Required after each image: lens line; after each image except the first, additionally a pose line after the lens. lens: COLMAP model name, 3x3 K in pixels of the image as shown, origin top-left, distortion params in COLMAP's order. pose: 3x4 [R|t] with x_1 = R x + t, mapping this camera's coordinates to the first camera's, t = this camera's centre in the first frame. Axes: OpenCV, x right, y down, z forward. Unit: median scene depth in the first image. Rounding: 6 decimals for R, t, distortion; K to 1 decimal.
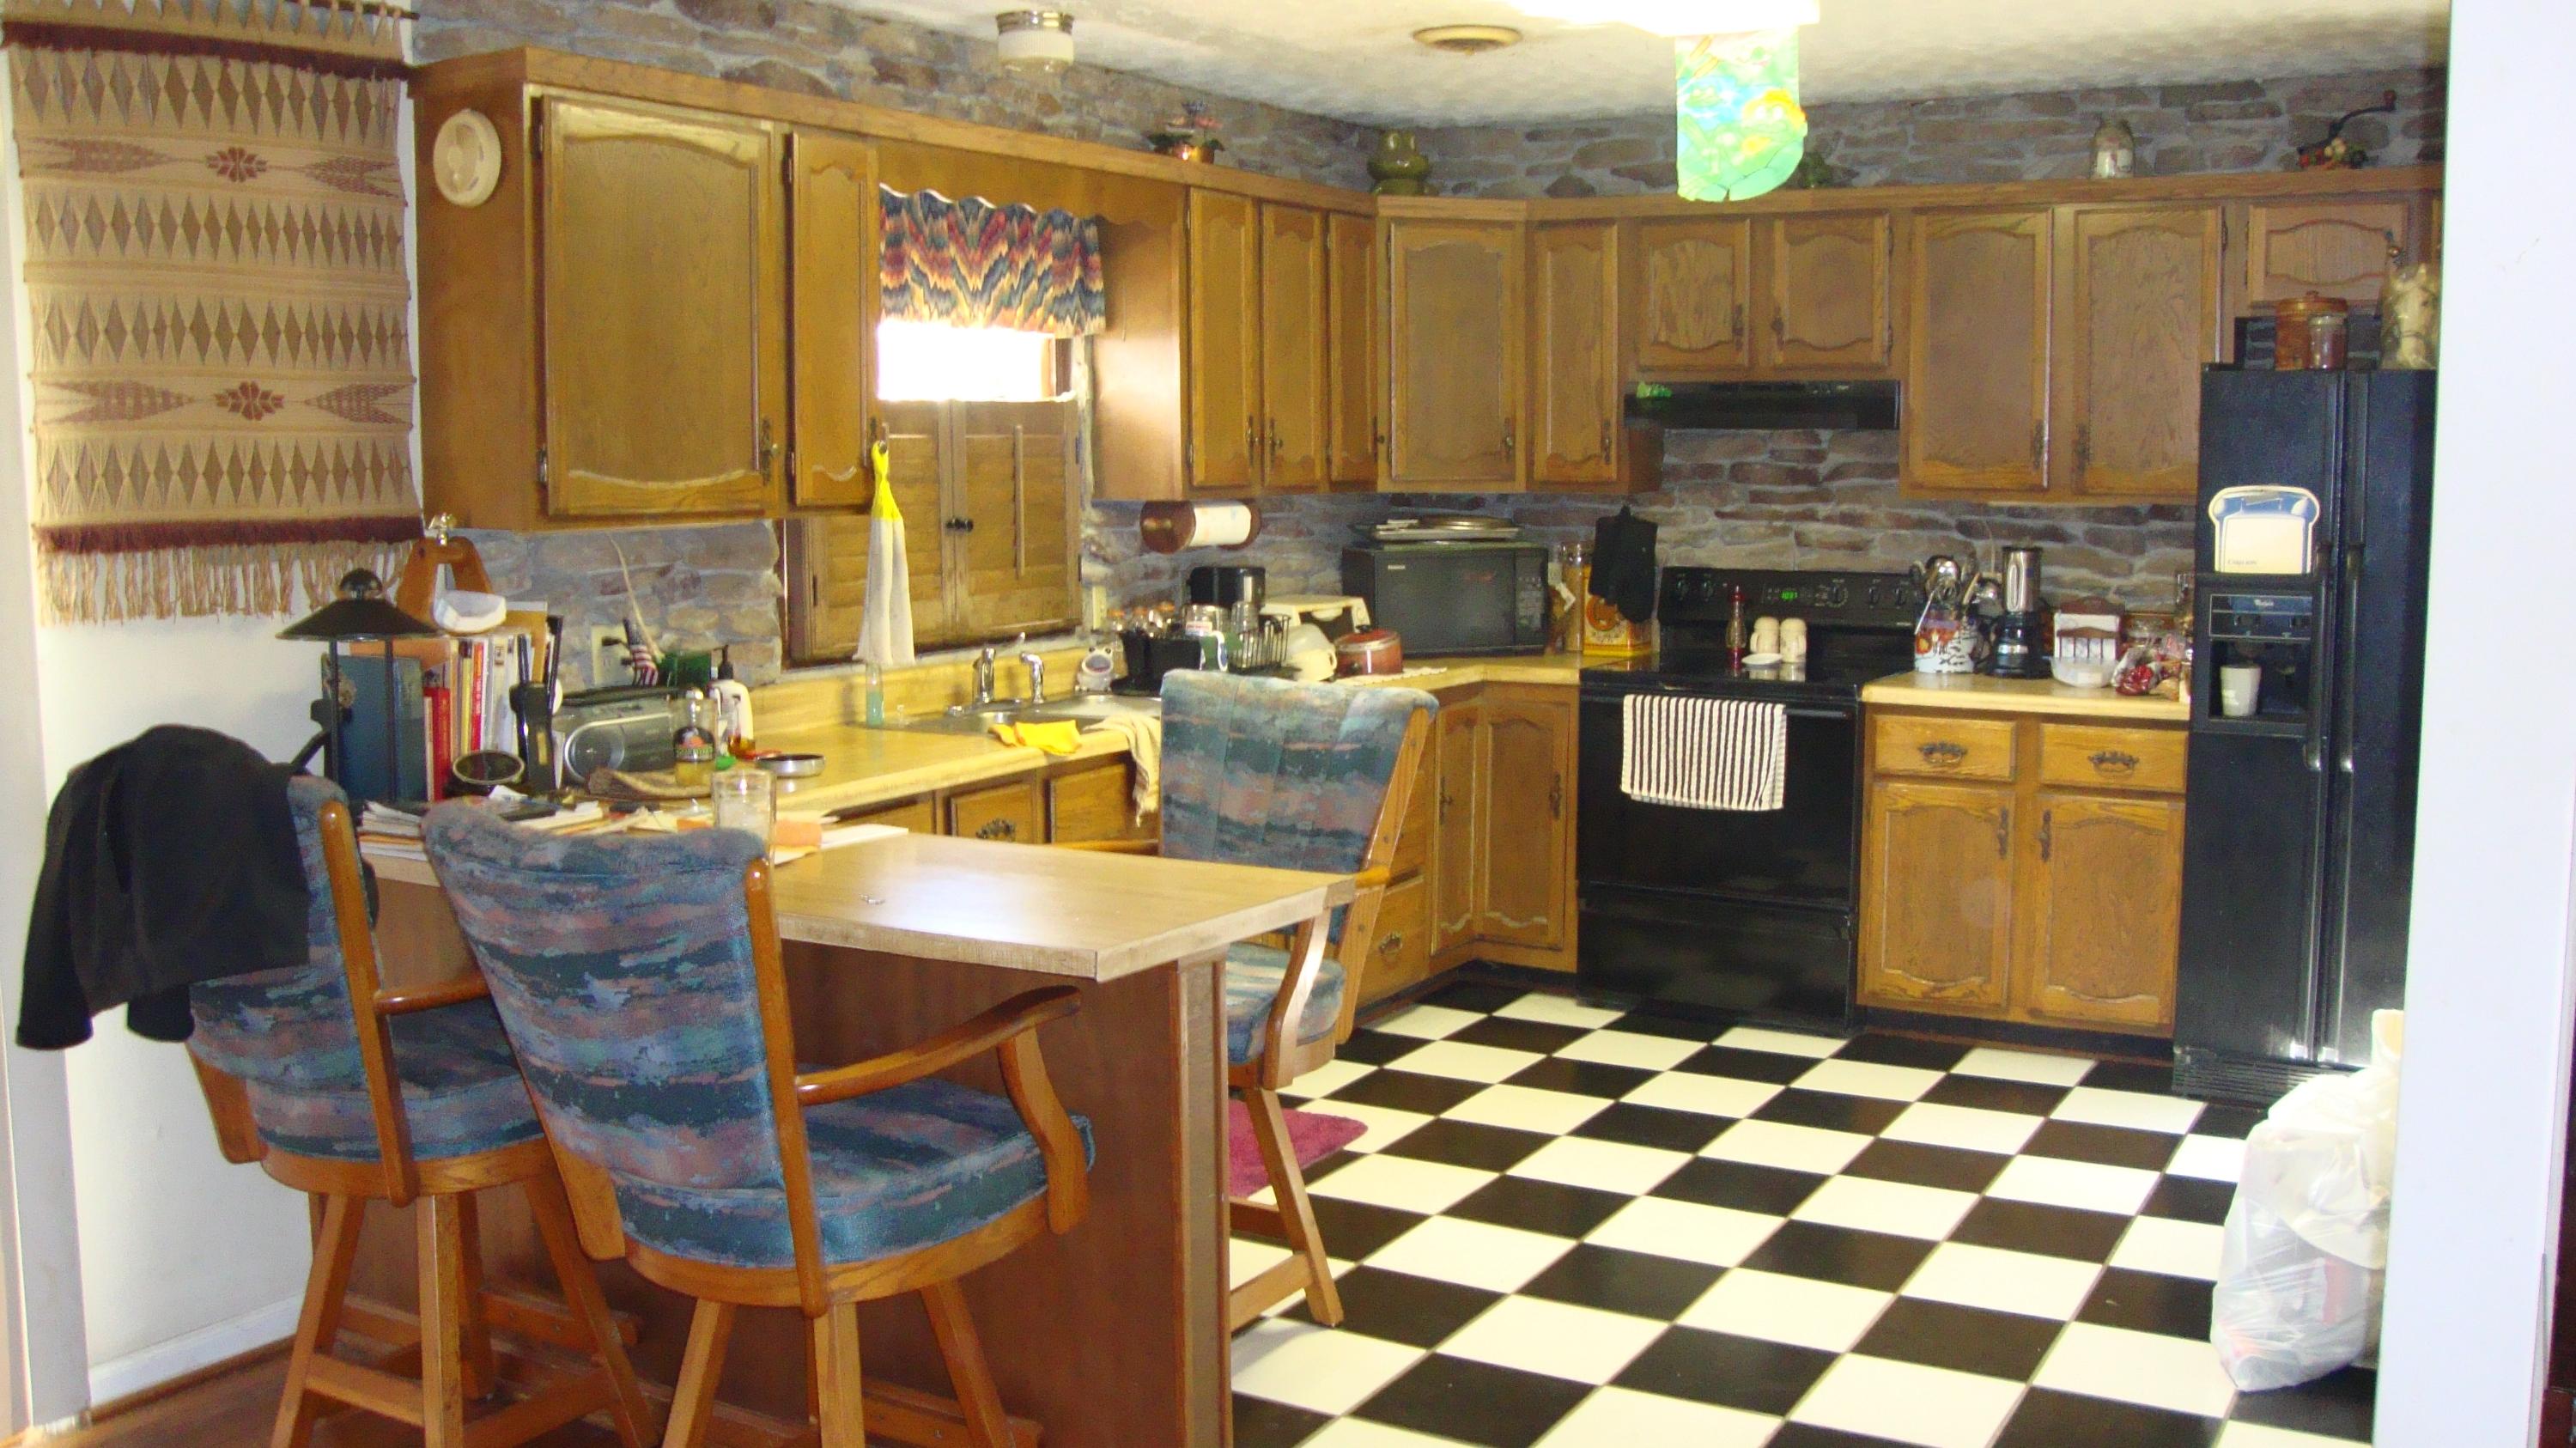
lens RADIAL K [[2272.2, 0, 1300.8], [0, 2272.2, 701.2], [0, 0, 1]] dist [-0.211311, 0.197640]
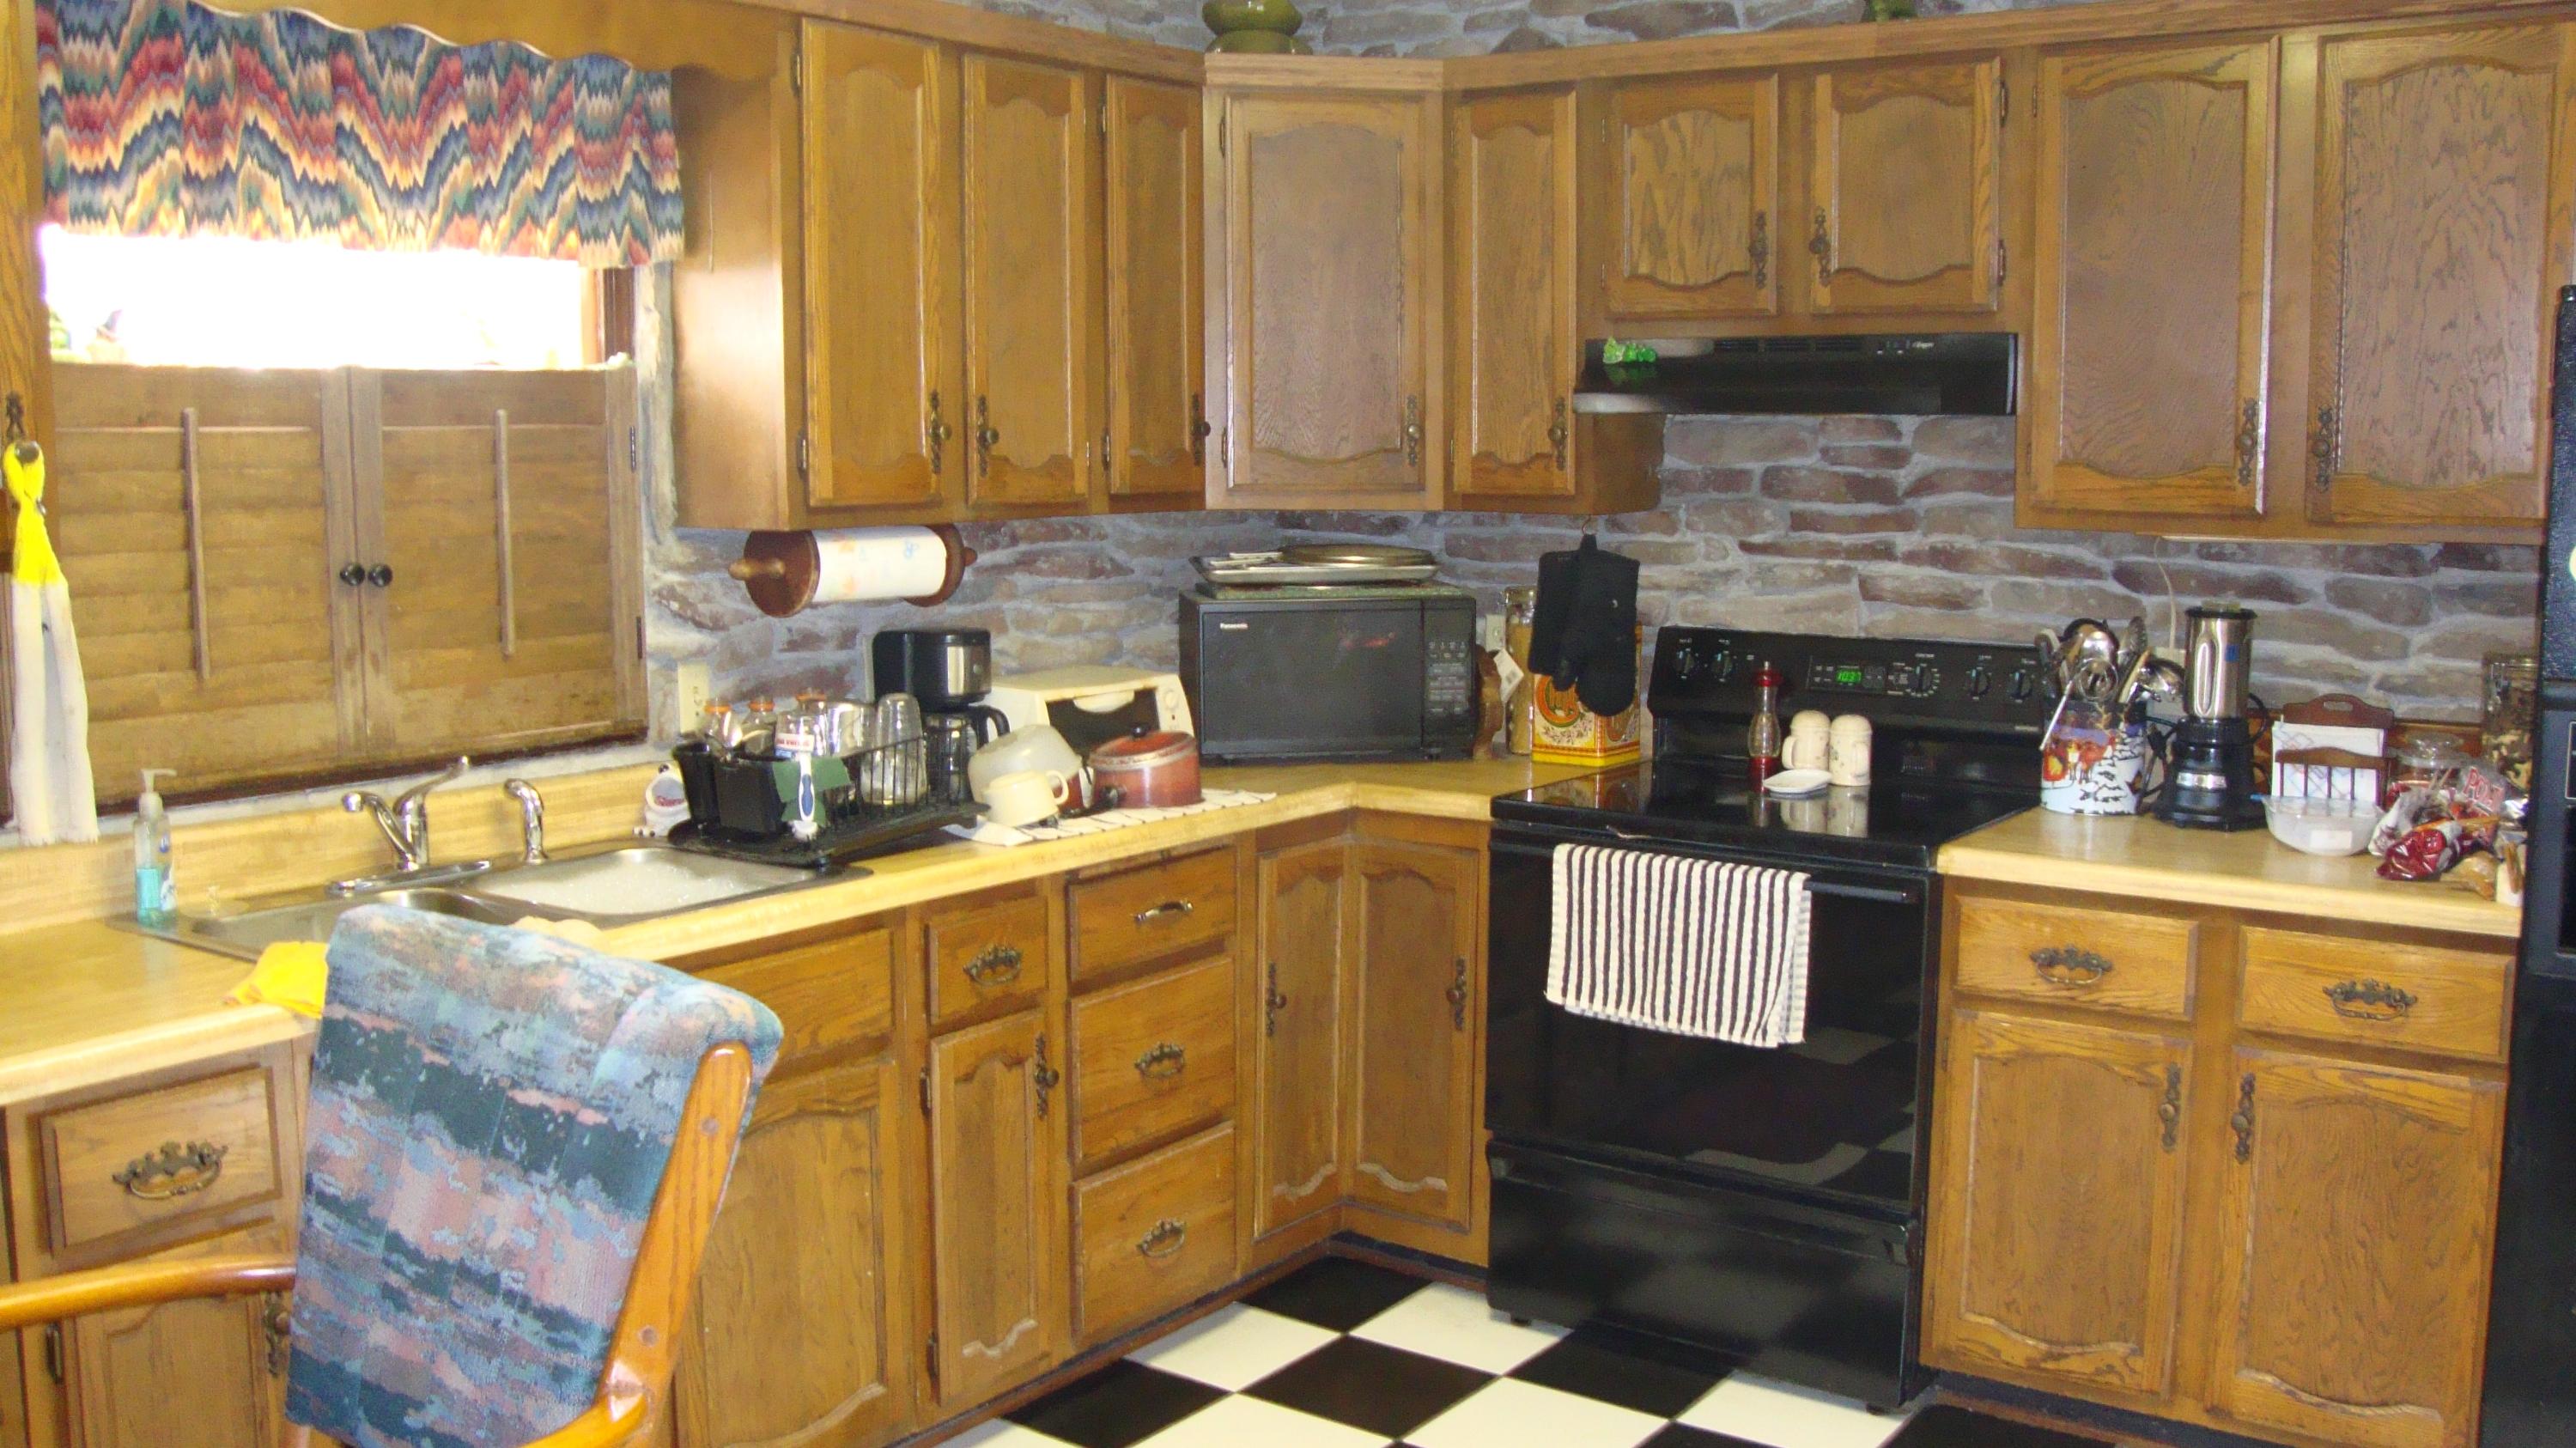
lens RADIAL K [[2282.8, 0, 1290.4], [0, 2282.8, 704.2], [0, 0, 1]] dist [-0.214859, 0.207916]
pose [[0.995016, 0.014338, -0.098681, 0.135297], [-0.013836, 0.999888, 0.005769, -0.044657], [0.098752, -0.004375, 0.995102, 0.385936]]
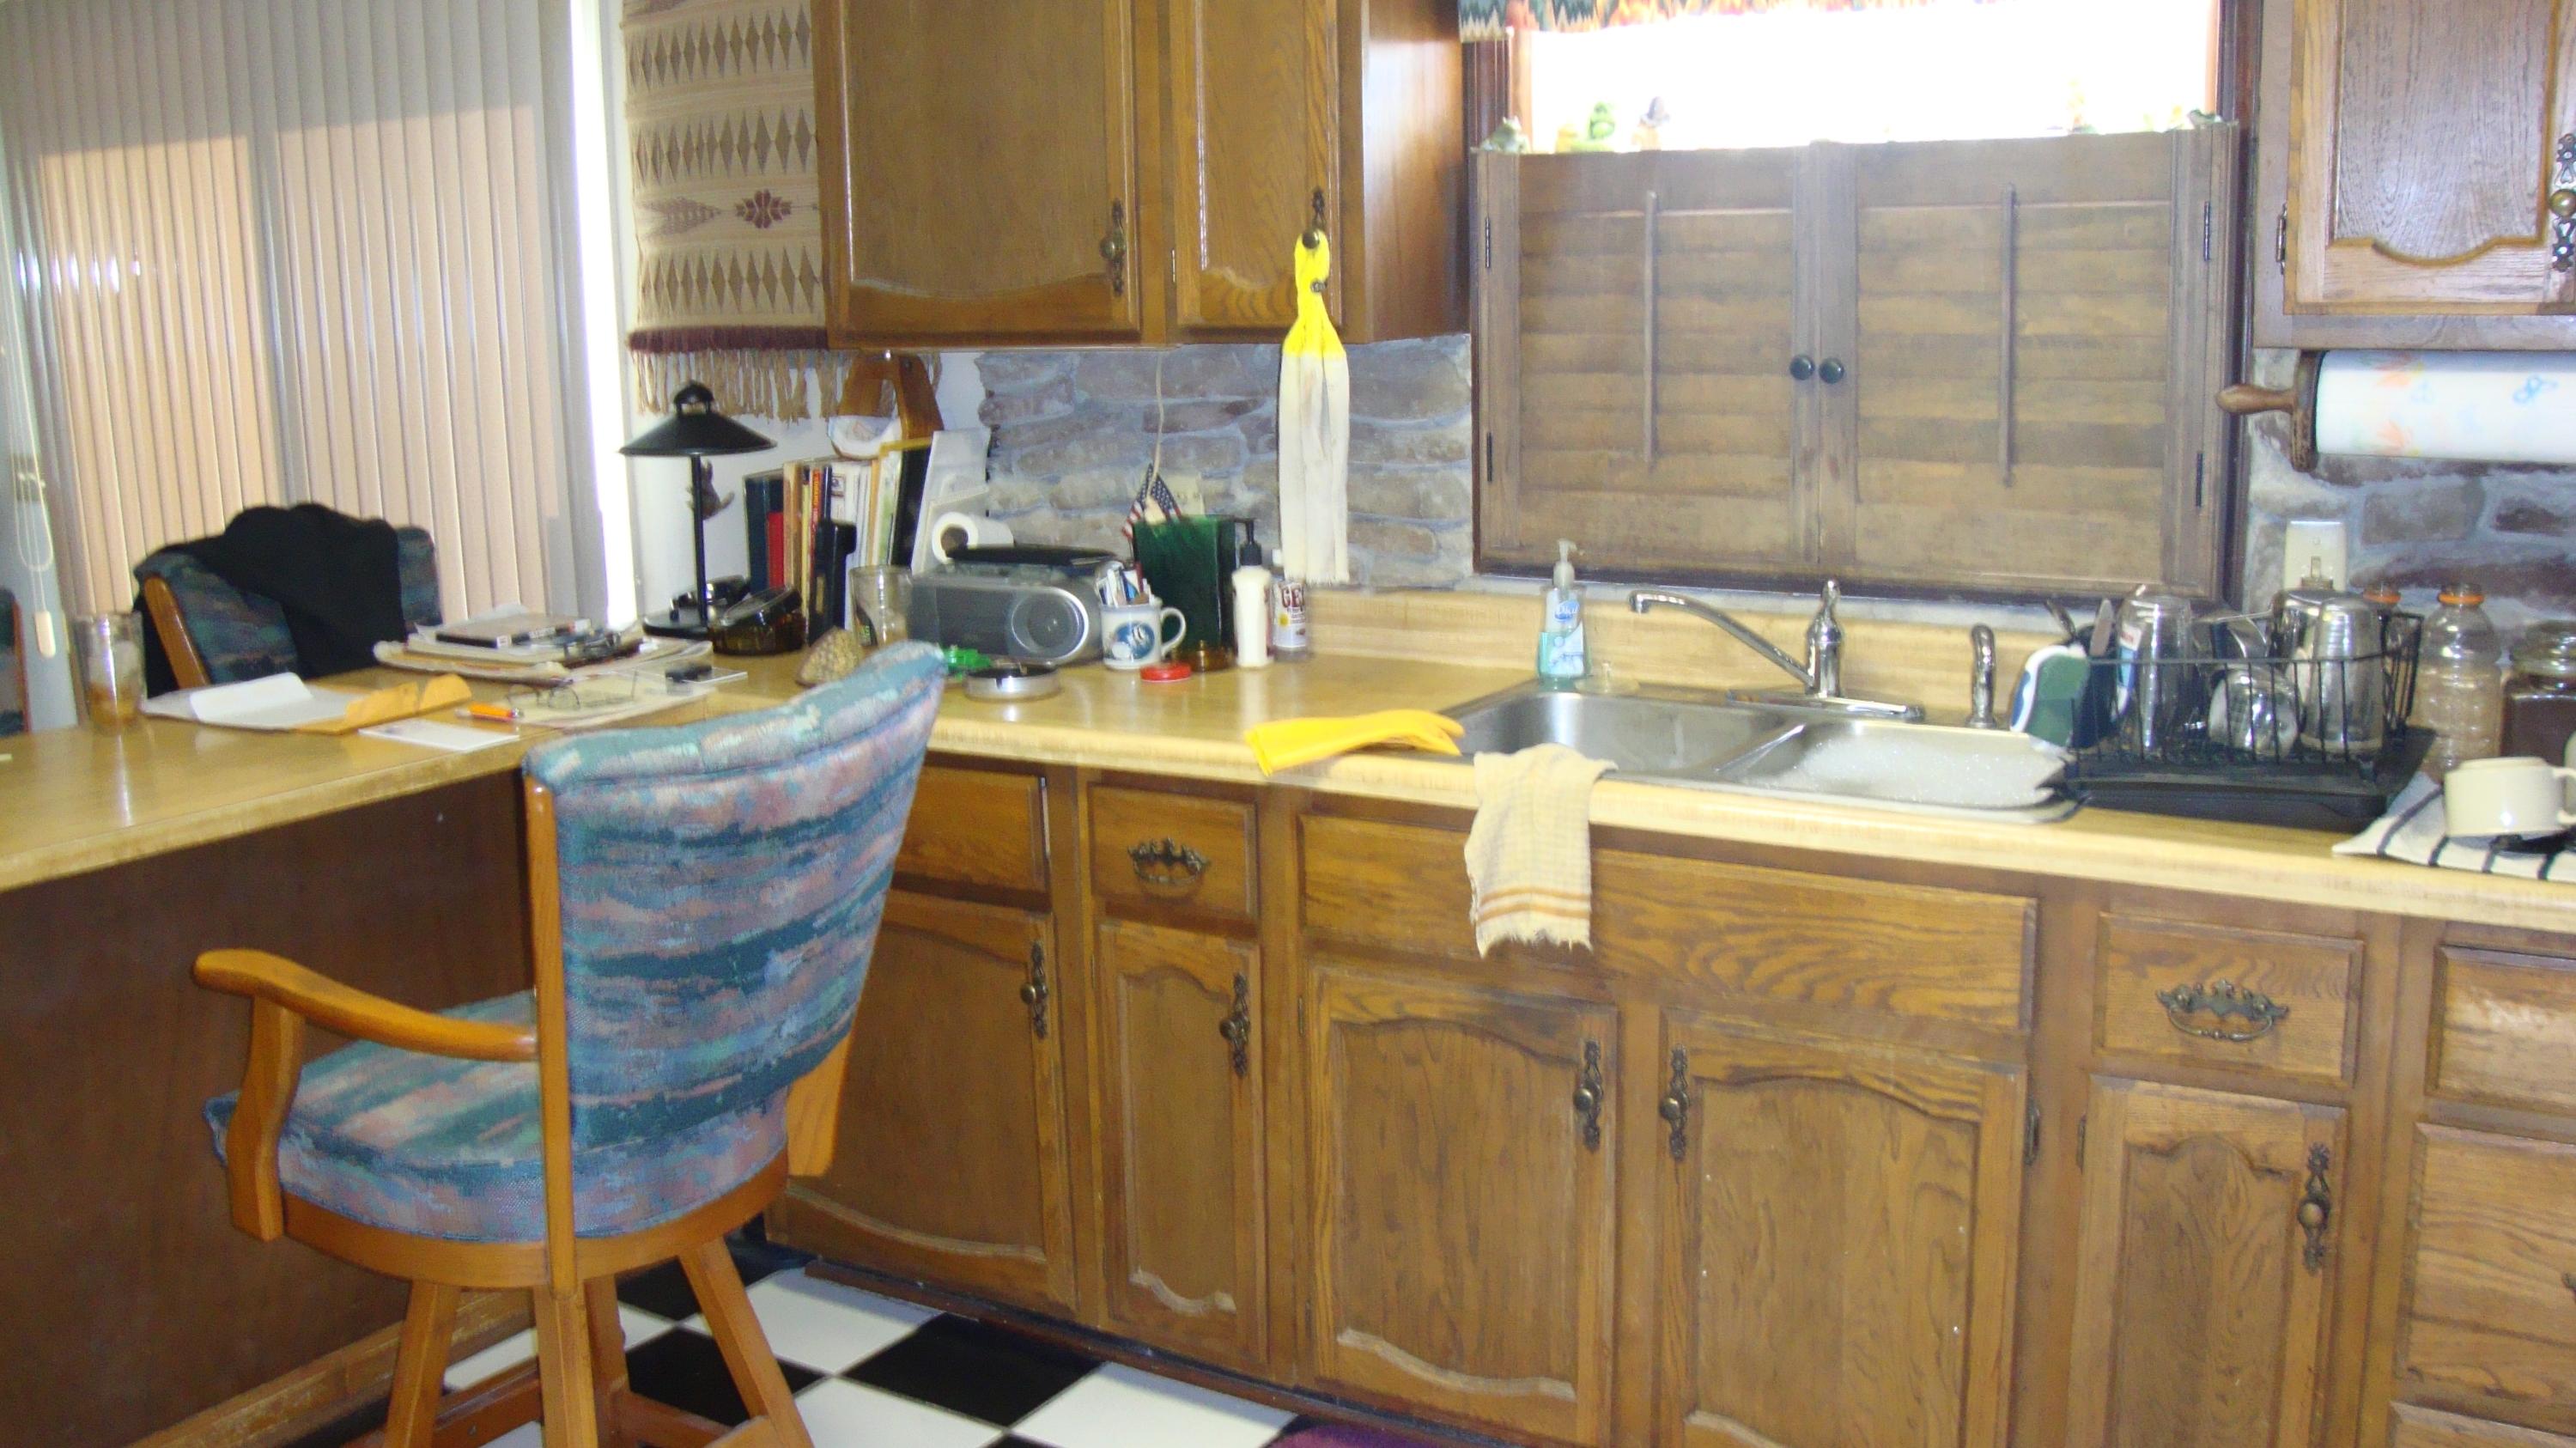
lens RADIAL K [[2282.8, 0, 1290.4], [0, 2282.8, 704.2], [0, 0, 1]] dist [-0.214859, 0.207916]
pose [[-0.000077, 0.202590, -0.979264, 0.359551], [-0.080483, 0.976086, 0.201939, -0.087887], [0.996756, 0.078829, 0.016230, 0.766183]]
